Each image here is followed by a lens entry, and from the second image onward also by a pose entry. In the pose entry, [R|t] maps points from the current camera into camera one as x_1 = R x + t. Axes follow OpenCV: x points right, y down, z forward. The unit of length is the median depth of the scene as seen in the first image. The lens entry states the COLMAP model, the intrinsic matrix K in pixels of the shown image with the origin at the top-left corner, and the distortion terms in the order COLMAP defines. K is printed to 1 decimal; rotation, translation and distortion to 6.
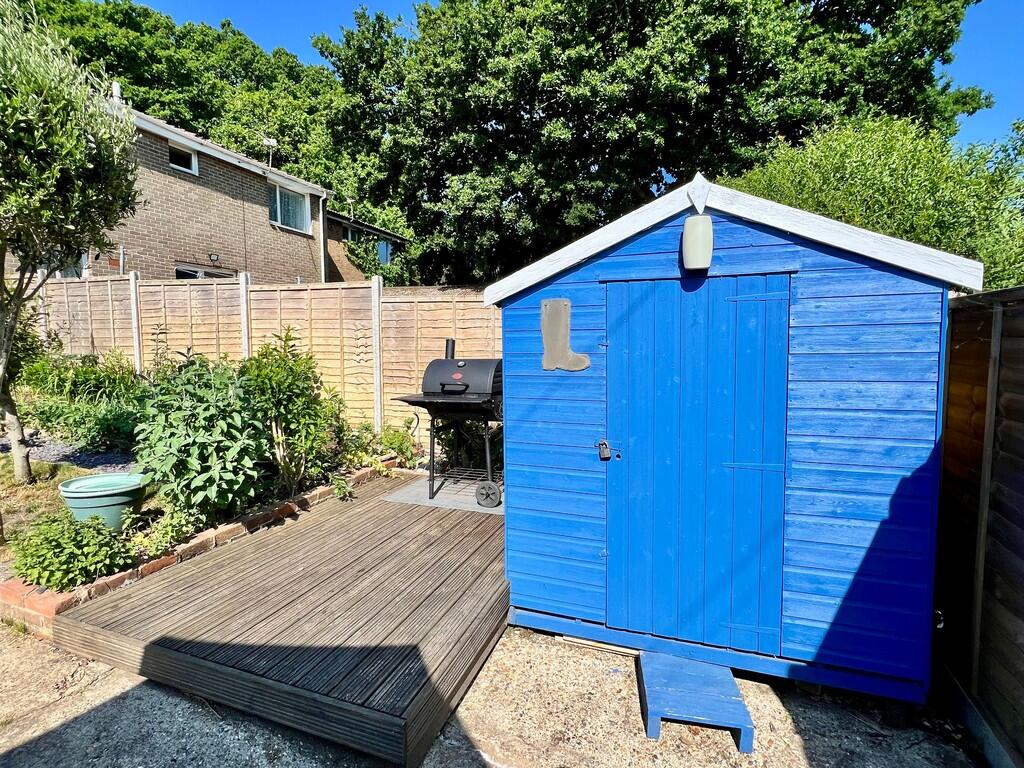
lens RADIAL K [[509.0, 0, 509.1], [0, 509.0, 383.3], [0, 0, 1]] dist [-0.000826, -0.000154]
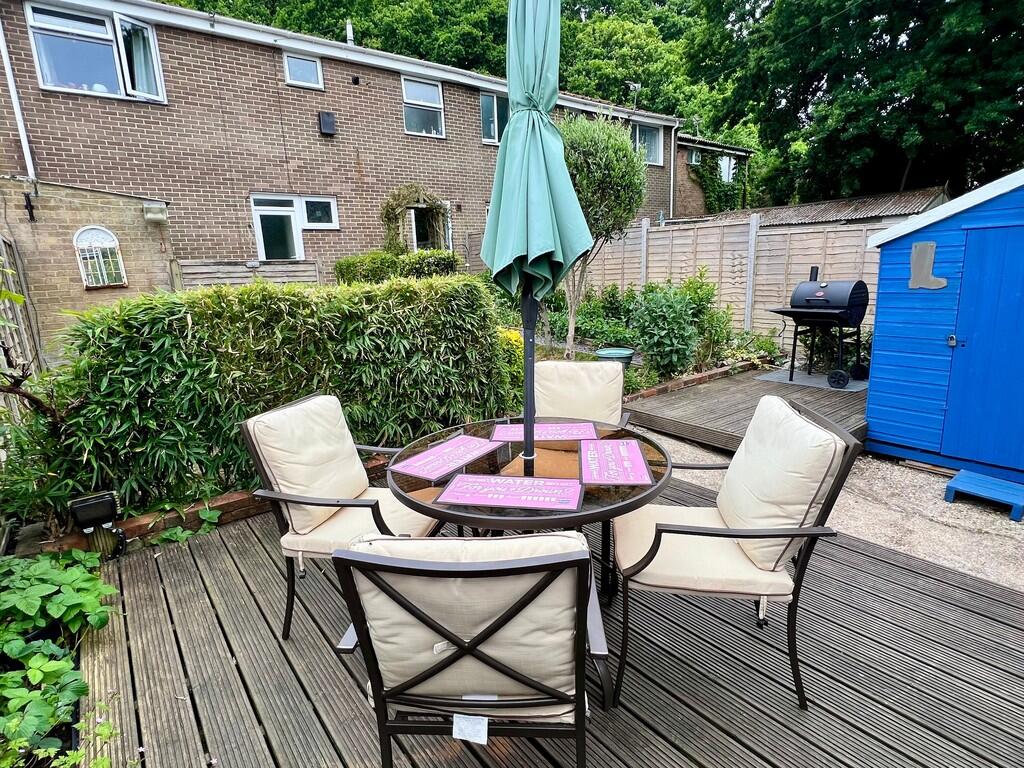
lens RADIAL K [[528.9, 0, 509.7], [0, 528.9, 382.6], [0, 0, 1]] dist [-0.001602, 0.000116]
pose [[0.834318, 0.084809, -0.544720, -0.040293], [-0.005190, 0.989260, 0.146072, 0.023103], [0.551258, -0.119043, 0.825798, -0.895119]]
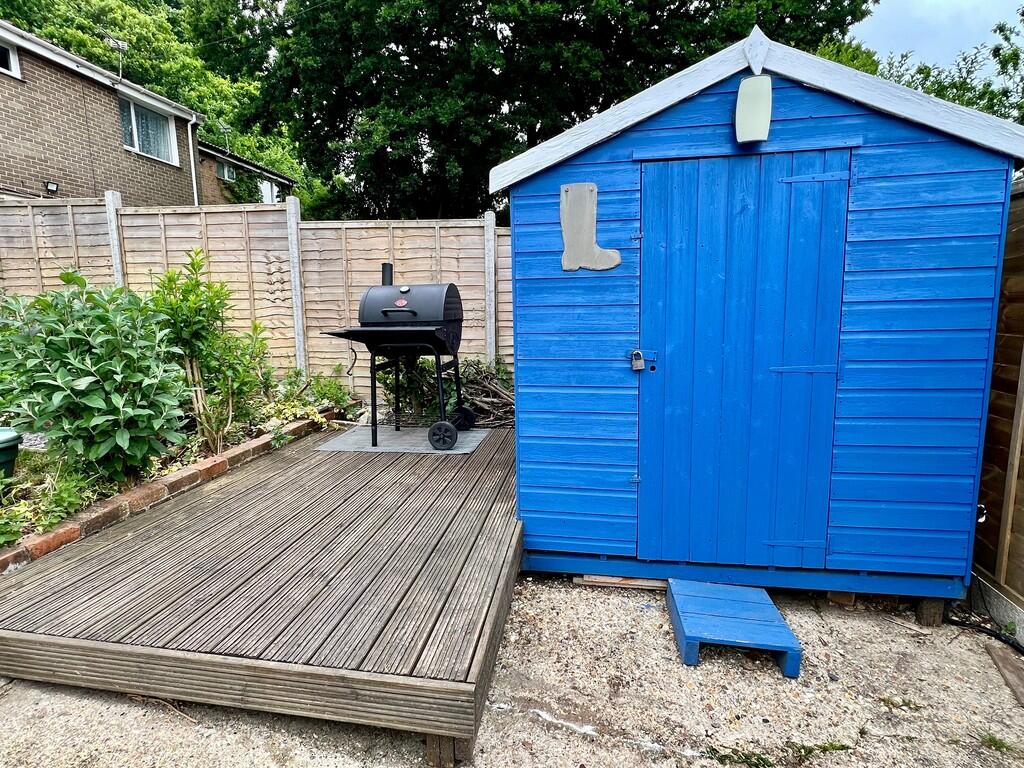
lens RADIAL K [[528.9, 0, 509.7], [0, 528.9, 382.6], [0, 0, 1]] dist [-0.001602, 0.000116]
pose [[0.981845, -0.036299, 0.186178, -0.162484], [0.023806, 0.997339, 0.068906, 0.082258], [-0.188184, -0.063223, 0.980097, 0.126696]]
